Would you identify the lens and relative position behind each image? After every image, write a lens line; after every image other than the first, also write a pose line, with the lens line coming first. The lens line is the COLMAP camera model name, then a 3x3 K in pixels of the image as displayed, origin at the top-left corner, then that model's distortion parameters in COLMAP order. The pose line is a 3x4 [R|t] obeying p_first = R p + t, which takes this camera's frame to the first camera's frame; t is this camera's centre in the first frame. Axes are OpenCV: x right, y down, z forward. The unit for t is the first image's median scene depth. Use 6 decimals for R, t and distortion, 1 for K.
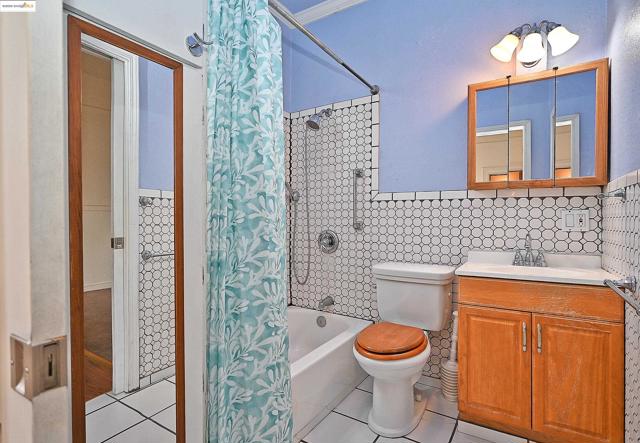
lens RADIAL K [[342.1, 0, 313.6], [0, 342.1, 220.0], [0, 0, 1]] dist [0.005366, 0.000289]
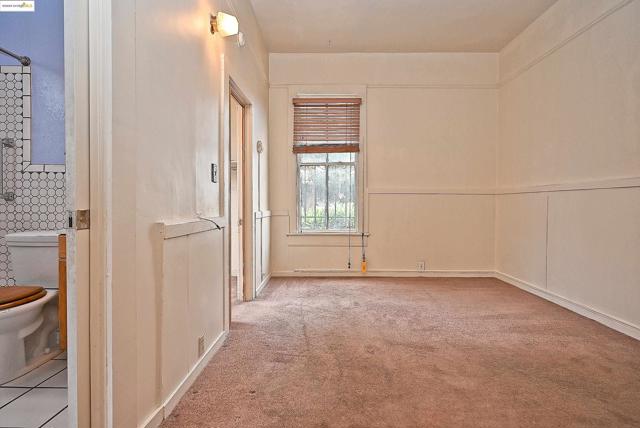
lens RADIAL K [[321.2, 0, 319.5], [0, 321.2, 214.6], [0, 0, 1]] dist [-0.000686, 0.001907]
pose [[0.852380, -0.004279, 0.522905, 0.420458], [-0.007034, 0.999782, 0.019647, 0.046338], [-0.522875, -0.020425, 0.852165, -0.267419]]
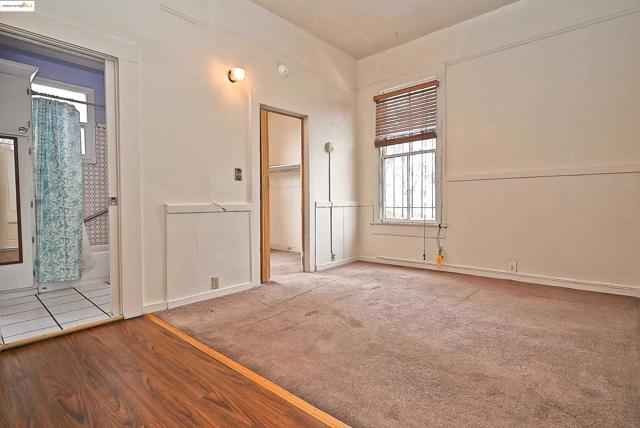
lens RADIAL K [[321.2, 0, 309.8], [0, 321.2, 214.1], [0, 0, 1]] dist [-0.000686, 0.001907]
pose [[0.984320, 0.003988, -0.176348, 1.217484], [0.002011, 0.999426, 0.033823, 0.073857], [0.176382, -0.033648, 0.983747, -0.642483]]
